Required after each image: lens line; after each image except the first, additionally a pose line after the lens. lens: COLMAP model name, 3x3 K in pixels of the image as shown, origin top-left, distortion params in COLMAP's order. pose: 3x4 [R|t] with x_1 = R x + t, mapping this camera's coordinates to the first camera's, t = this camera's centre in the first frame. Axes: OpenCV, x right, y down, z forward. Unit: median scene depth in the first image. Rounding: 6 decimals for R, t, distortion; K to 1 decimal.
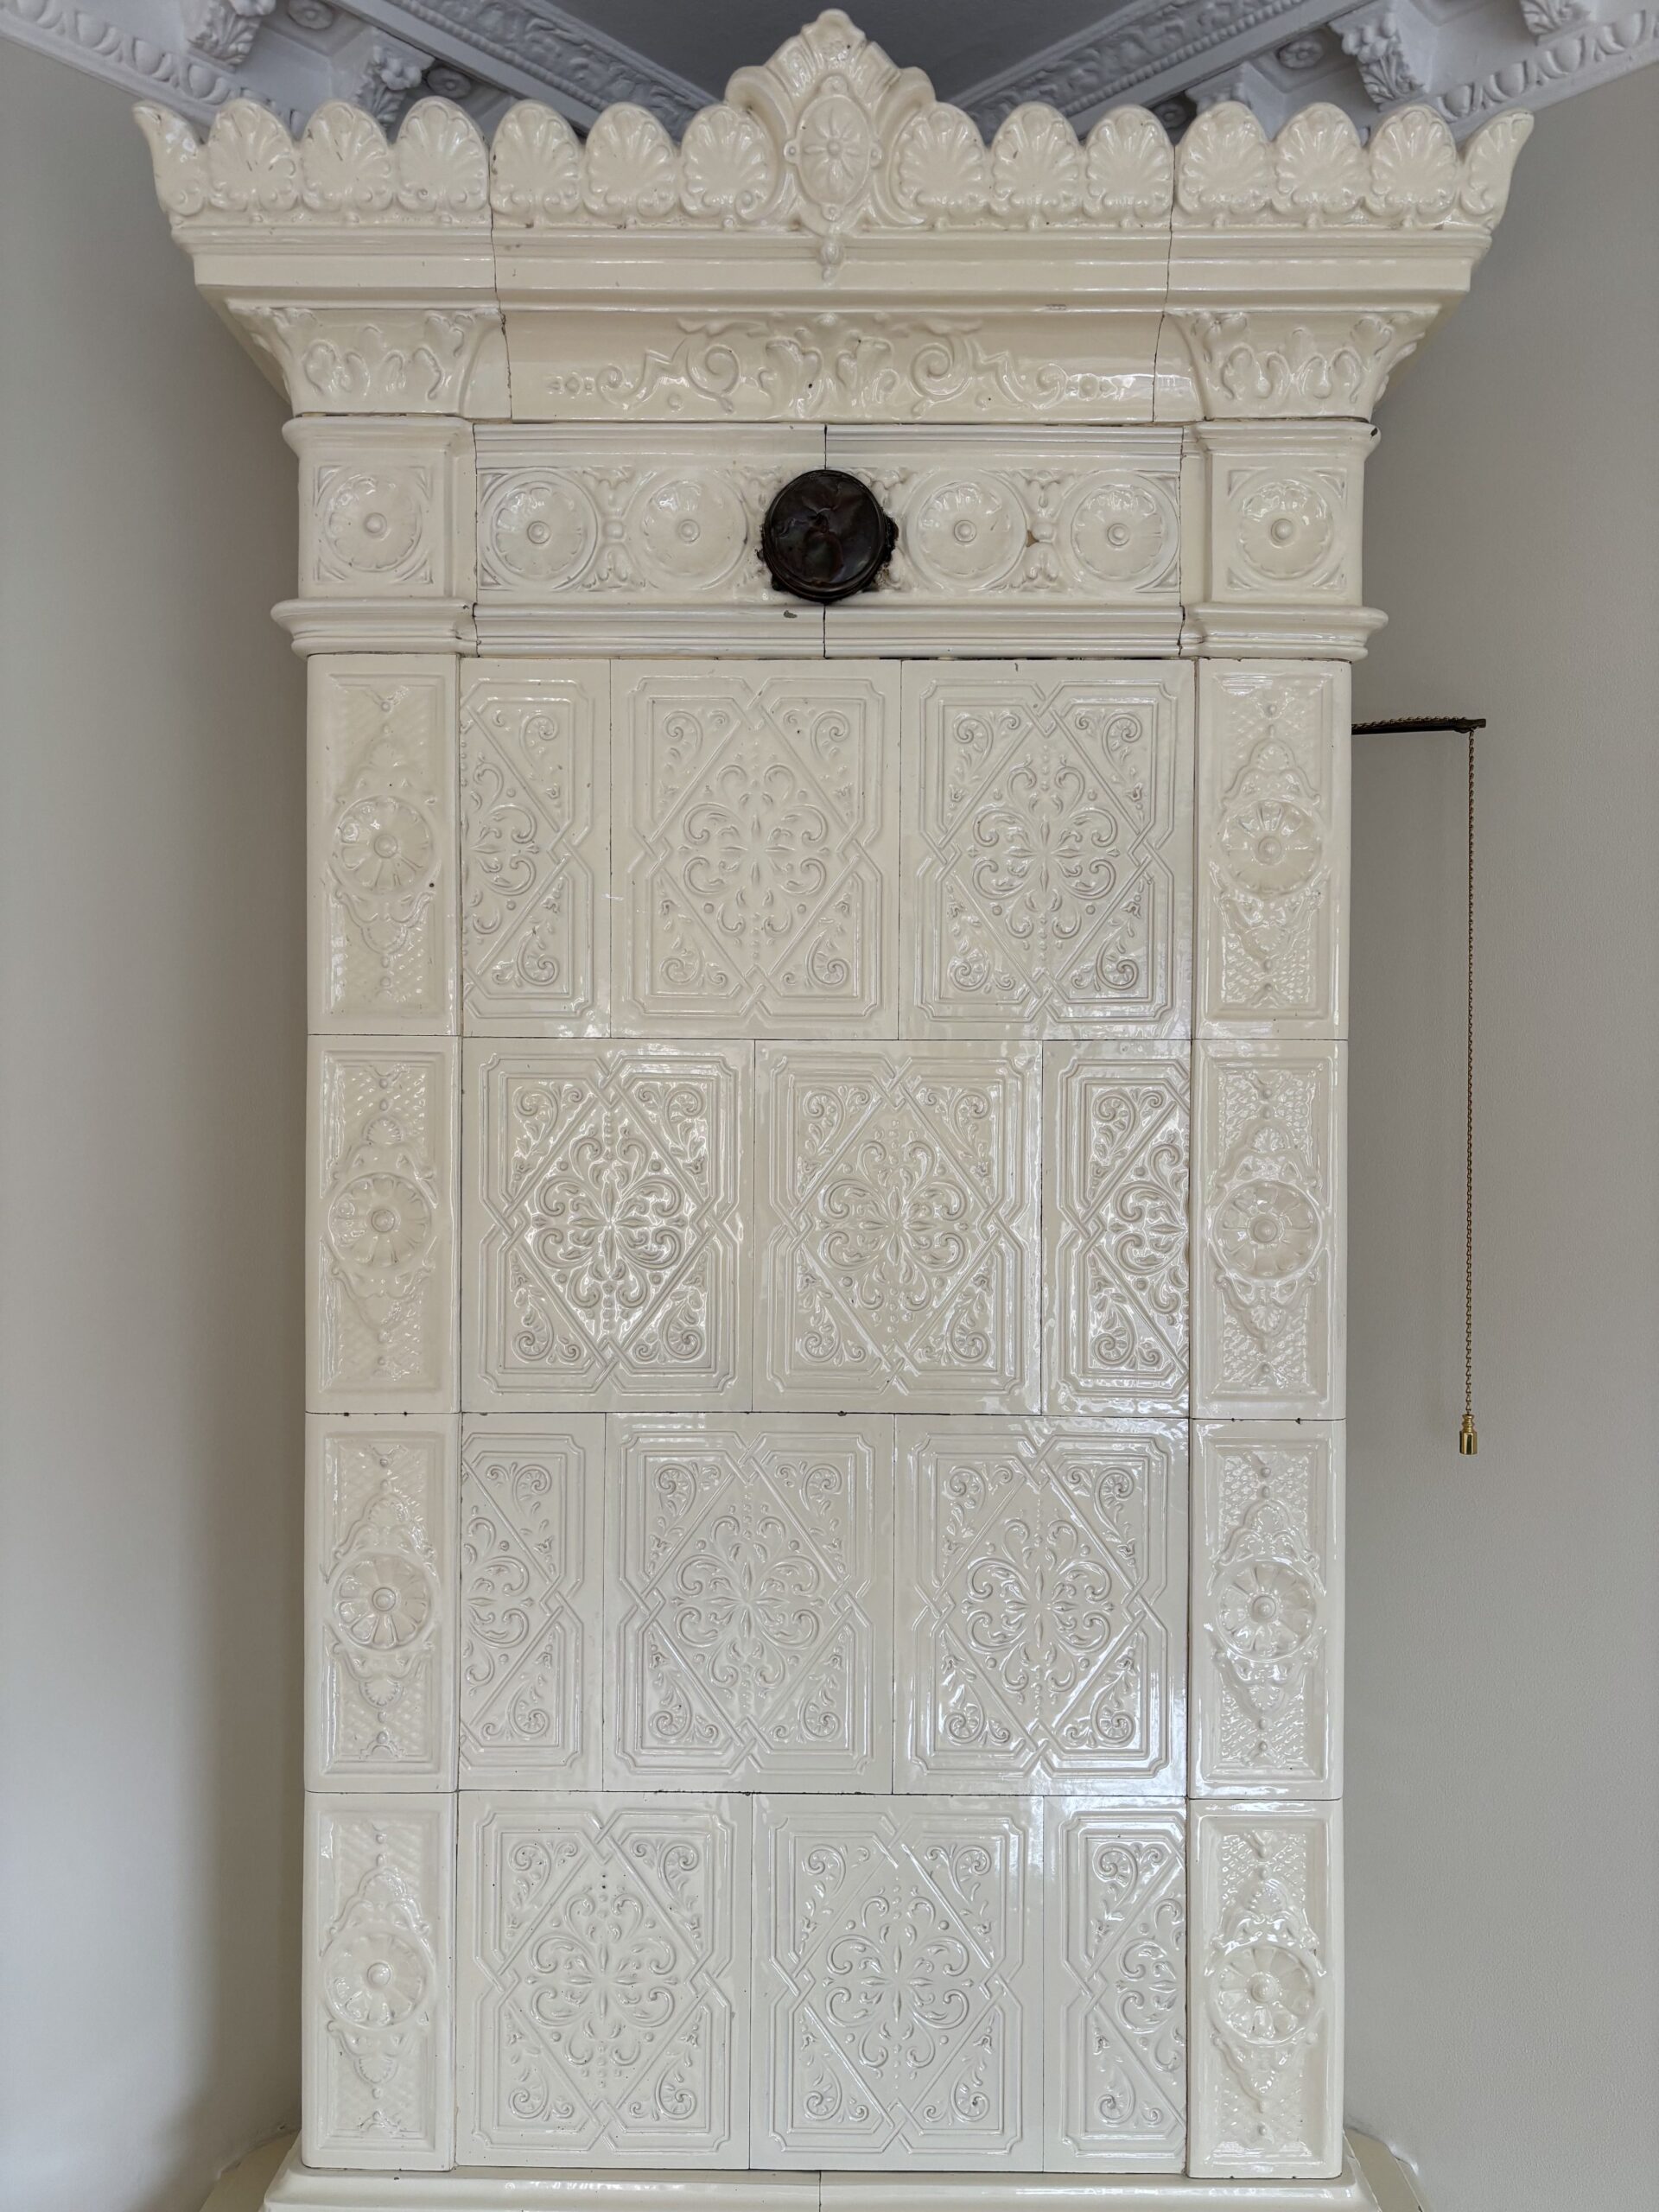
lens RADIAL K [[1662.1, 0, 835.9], [0, 1662.1, 1098.4], [0, 0, 1]] dist [0.037269, -0.052653]
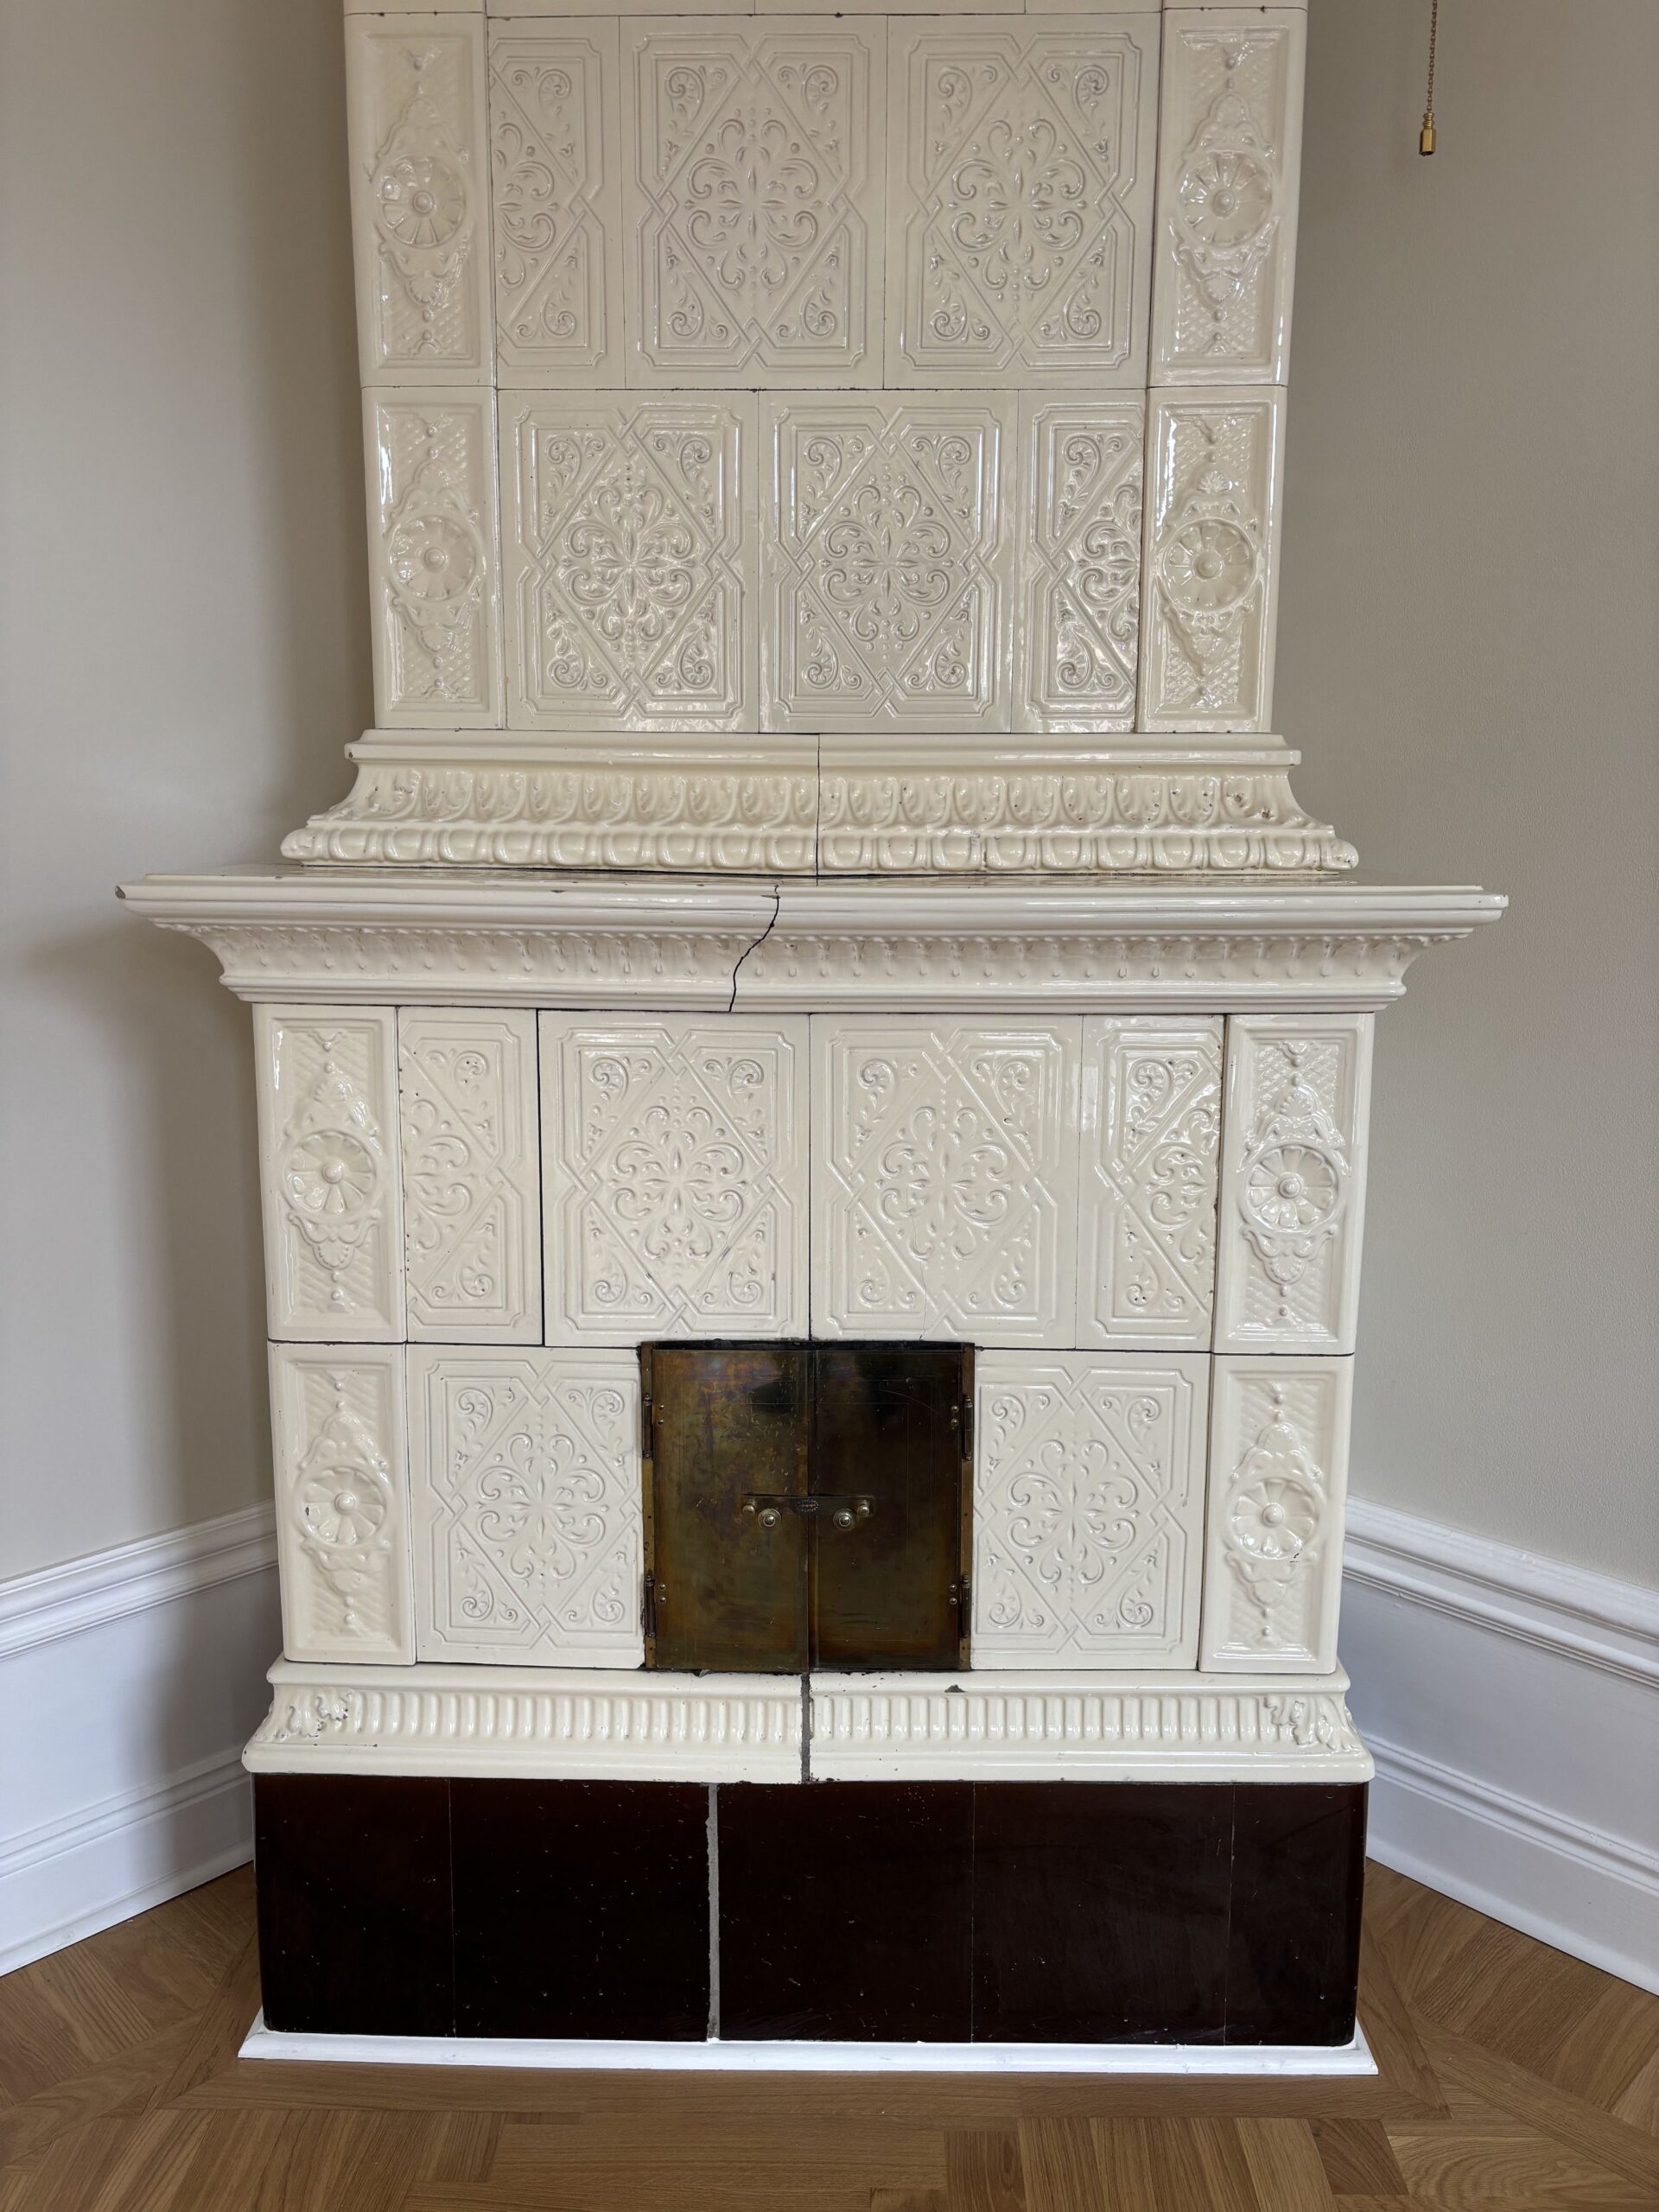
lens RADIAL K [[1662.0, 0, 829.5], [0, 1662.0, 1106.0], [0, 0, 1]] dist [0.072187, -0.089090]
pose [[0.999814, 0.002695, -0.019090, 0.020461], [0.000614, 0.985234, 0.171214, 0.706215], [0.019270, -0.171194, 0.985049, -0.190524]]
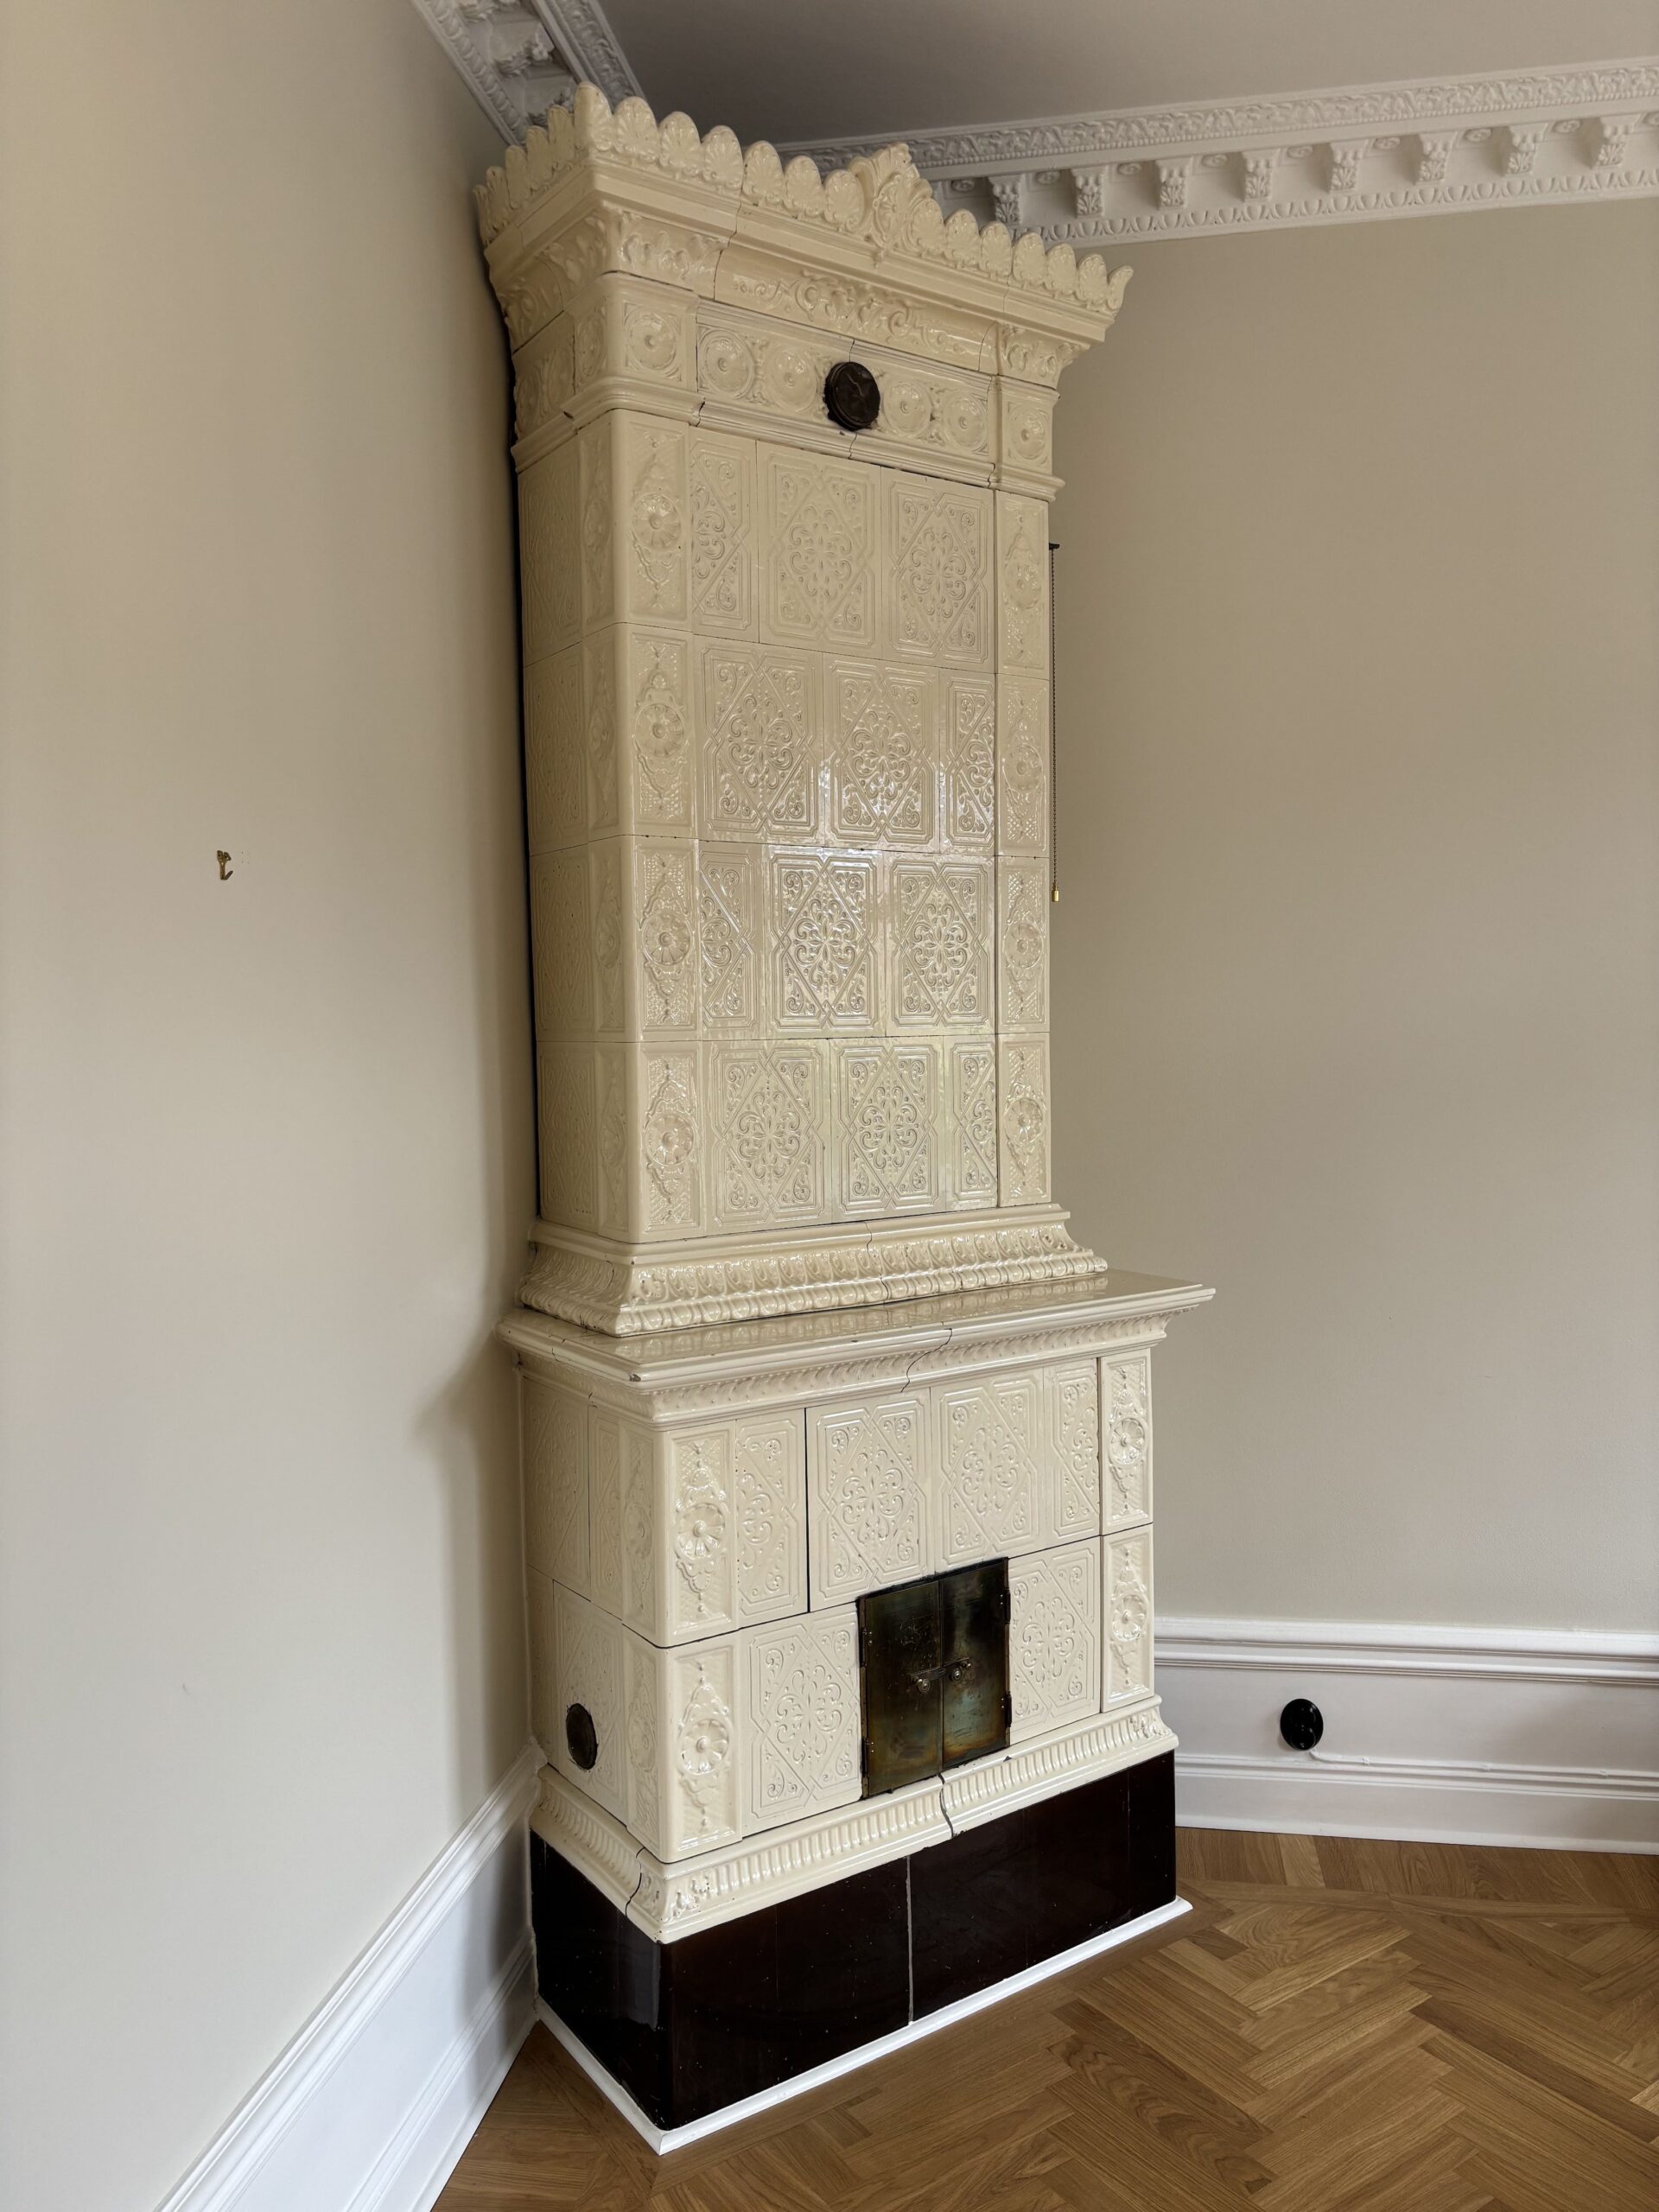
lens RADIAL K [[1675.4, 0, 829.5], [0, 1675.4, 1106.0], [0, 0, 1]] dist [0.019806, -0.000248]
pose [[0.819321, -0.048725, 0.571261, -1.208071], [0.023846, 0.998416, 0.050957, 0.401550], [-0.572839, -0.028128, 0.819185, -0.642936]]
